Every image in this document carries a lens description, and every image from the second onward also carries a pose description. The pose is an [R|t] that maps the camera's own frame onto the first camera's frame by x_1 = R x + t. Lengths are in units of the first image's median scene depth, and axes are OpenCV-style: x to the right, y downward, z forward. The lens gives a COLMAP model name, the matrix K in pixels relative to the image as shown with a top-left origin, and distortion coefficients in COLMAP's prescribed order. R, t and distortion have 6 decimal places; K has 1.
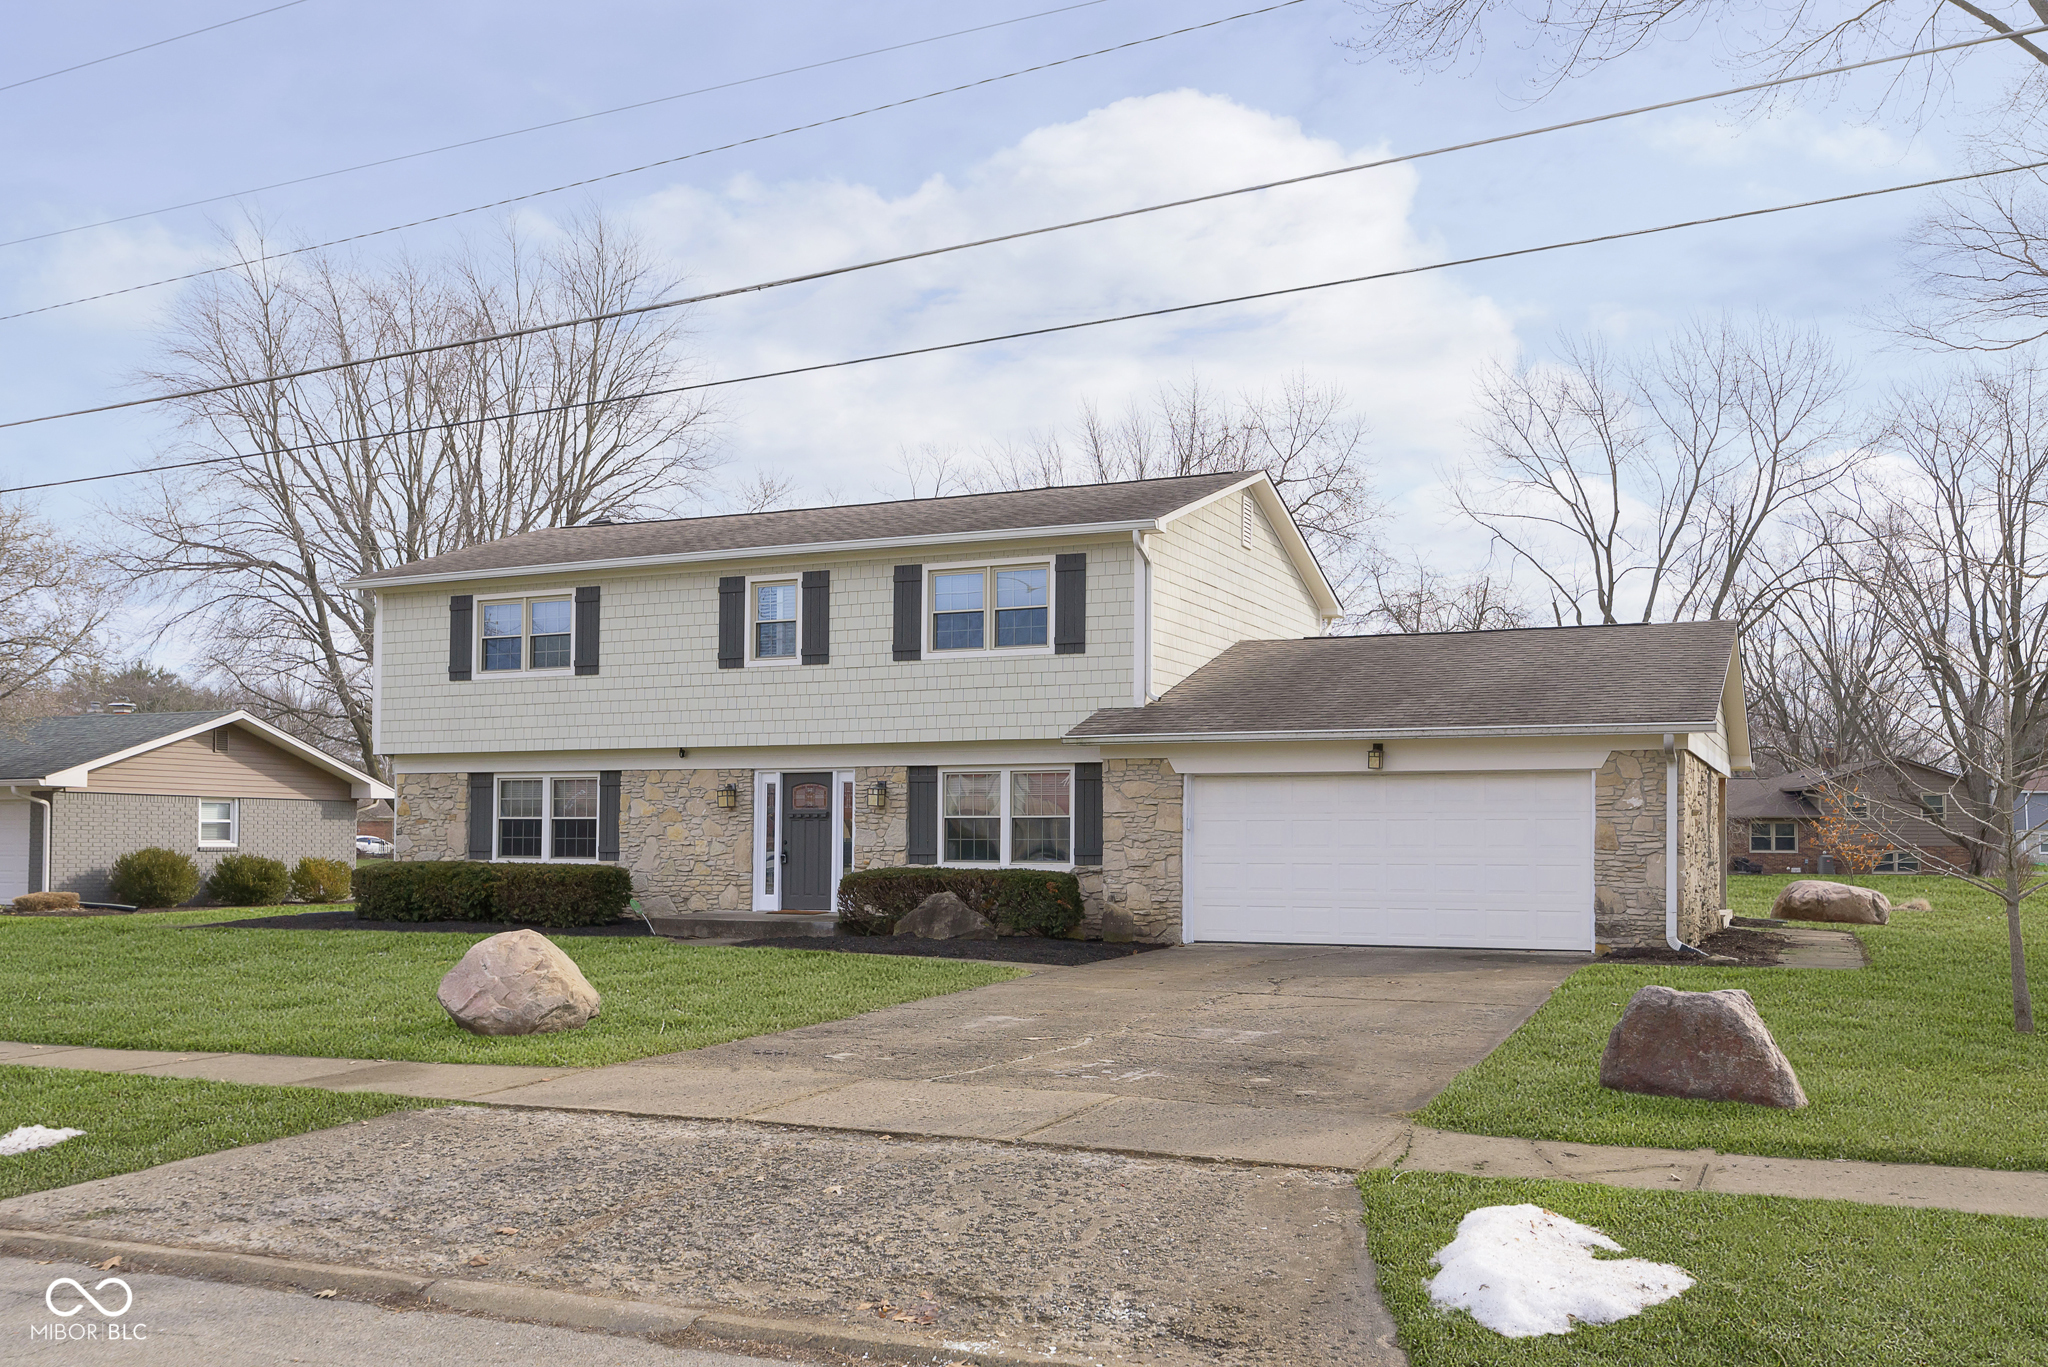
lens RADIAL K [[1901.3, 0, 1055.7], [0, 1901.3, 658.1], [0, 0, 1]] dist [-0.000301, -0.000408]
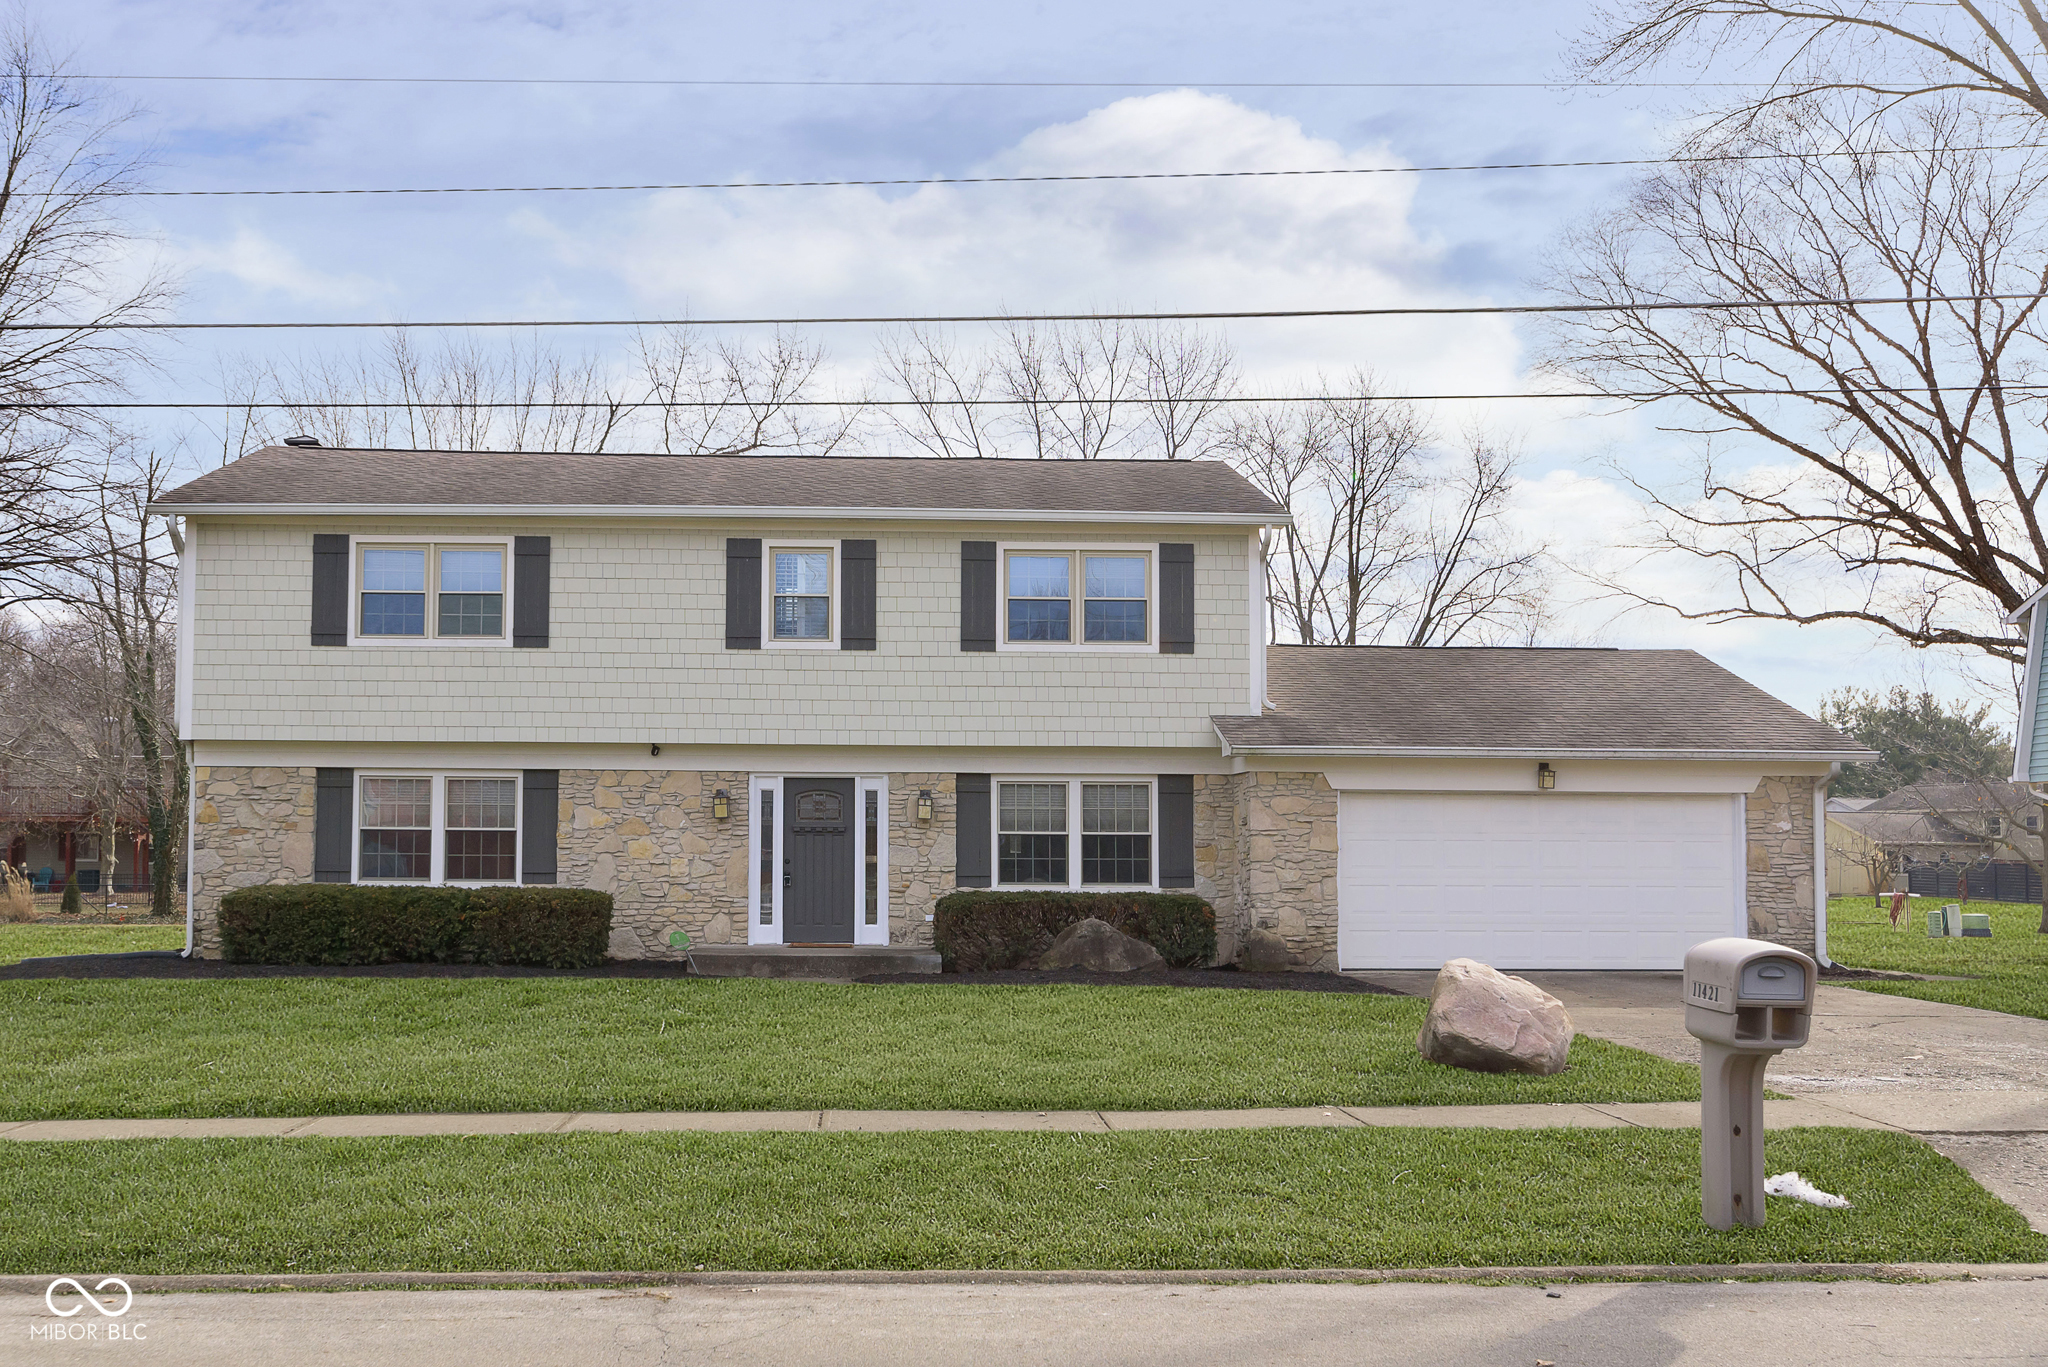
lens RADIAL K [[1901.3, 0, 1055.7], [0, 1901.3, 658.1], [0, 0, 1]] dist [-0.000301, -0.000408]
pose [[0.889989, 0.050649, 0.453159, -0.428765], [-0.047413, 0.998704, -0.018506, 0.018272], [-0.453509, -0.005016, 0.891237, 0.207779]]
